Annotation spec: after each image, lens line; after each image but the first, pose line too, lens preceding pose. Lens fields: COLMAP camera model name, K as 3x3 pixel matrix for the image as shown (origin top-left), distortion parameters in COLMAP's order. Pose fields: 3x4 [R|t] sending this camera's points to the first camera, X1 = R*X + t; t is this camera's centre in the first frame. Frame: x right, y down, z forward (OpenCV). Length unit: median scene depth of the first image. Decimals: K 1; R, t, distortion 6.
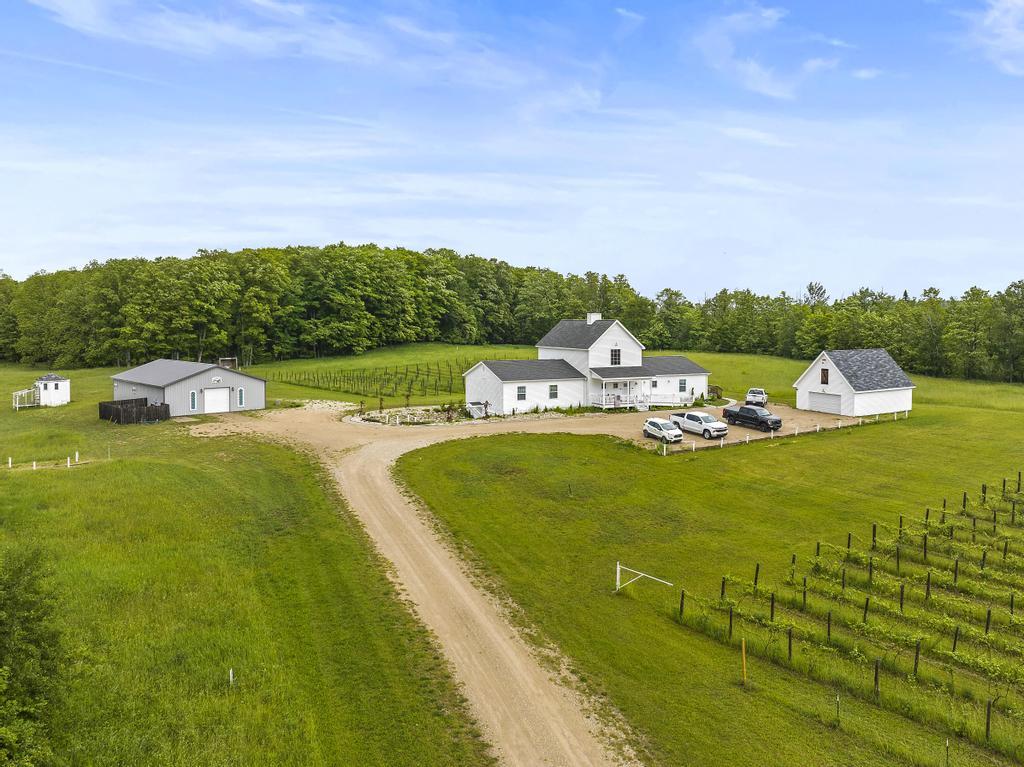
lens RADIAL K [[709.4, 0, 539.2], [0, 709.4, 341.7], [0, 0, 1]] dist [-0.042946, -0.002134]
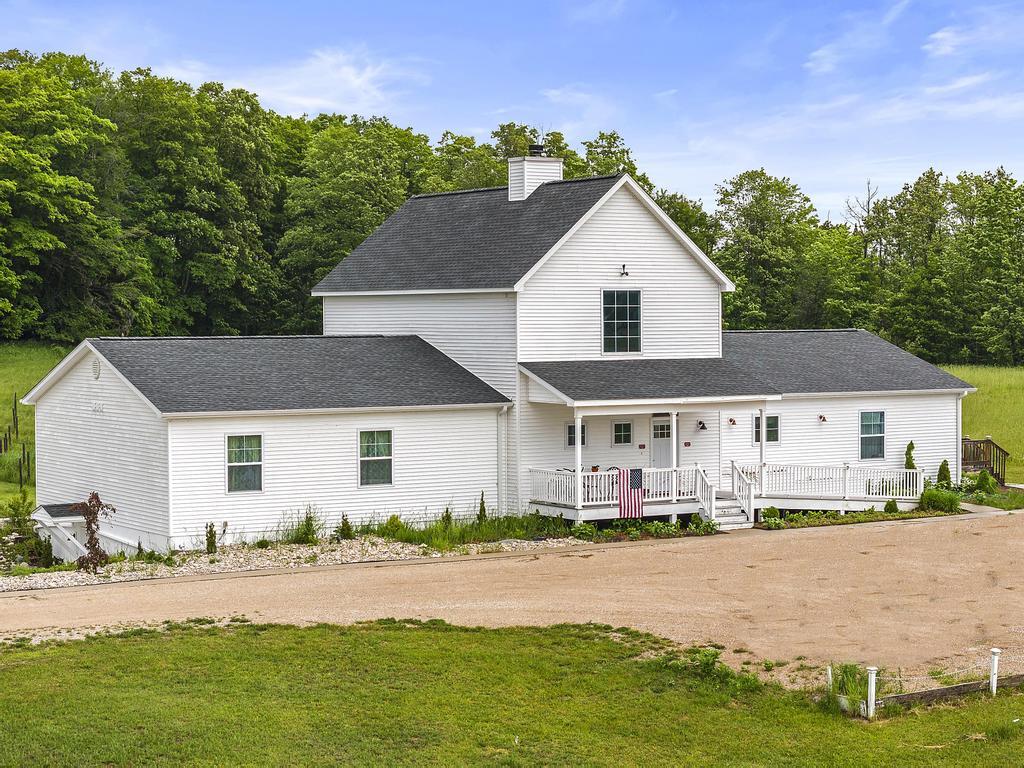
lens RADIAL K [[2025.7, 0, 513.3], [0, 2025.7, 382.3], [0, 0, 1]] dist [-0.105144, 0.000000]
pose [[0.997328, -0.007900, 0.072622, 0.015168], [0.007308, 0.999938, 0.008413, 0.034737], [-0.072684, -0.007859, 0.997324, 0.260565]]
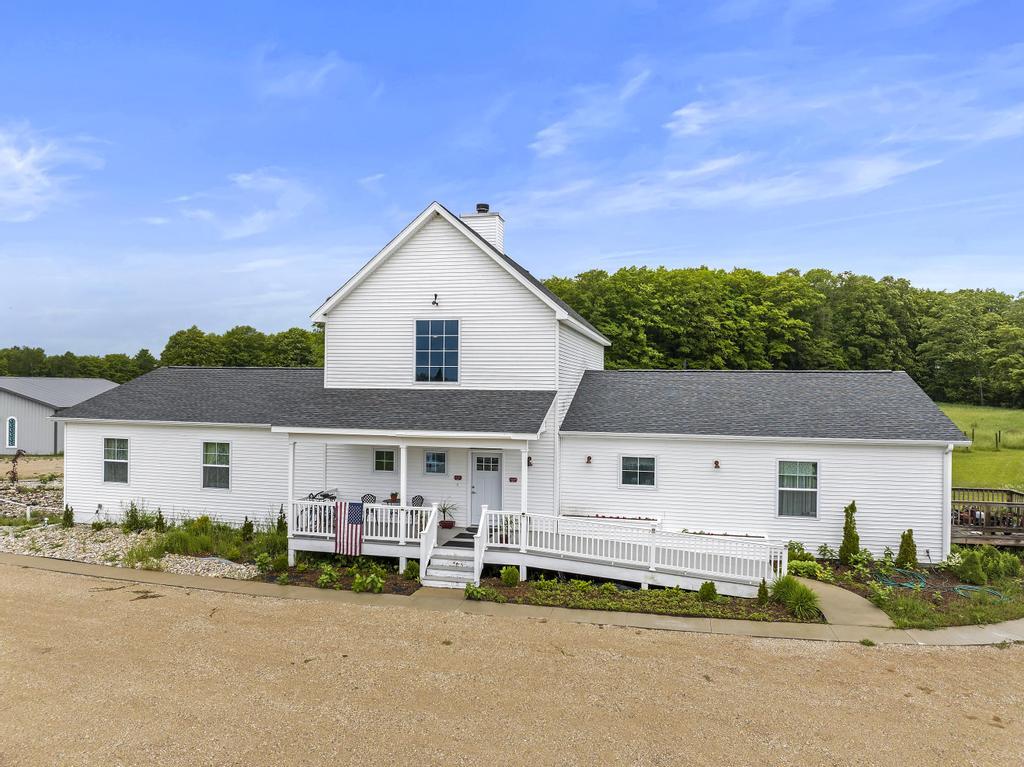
lens RADIAL K [[709.4, 0, 507.3], [0, 709.4, 378.4], [0, 0, 1]] dist [-0.042946, -0.002134]
pose [[0.772643, 0.002573, -0.634835, 0.269866], [-0.026106, 0.999275, -0.027722, 0.035466], [0.634304, 0.037992, 0.772150, 0.764452]]
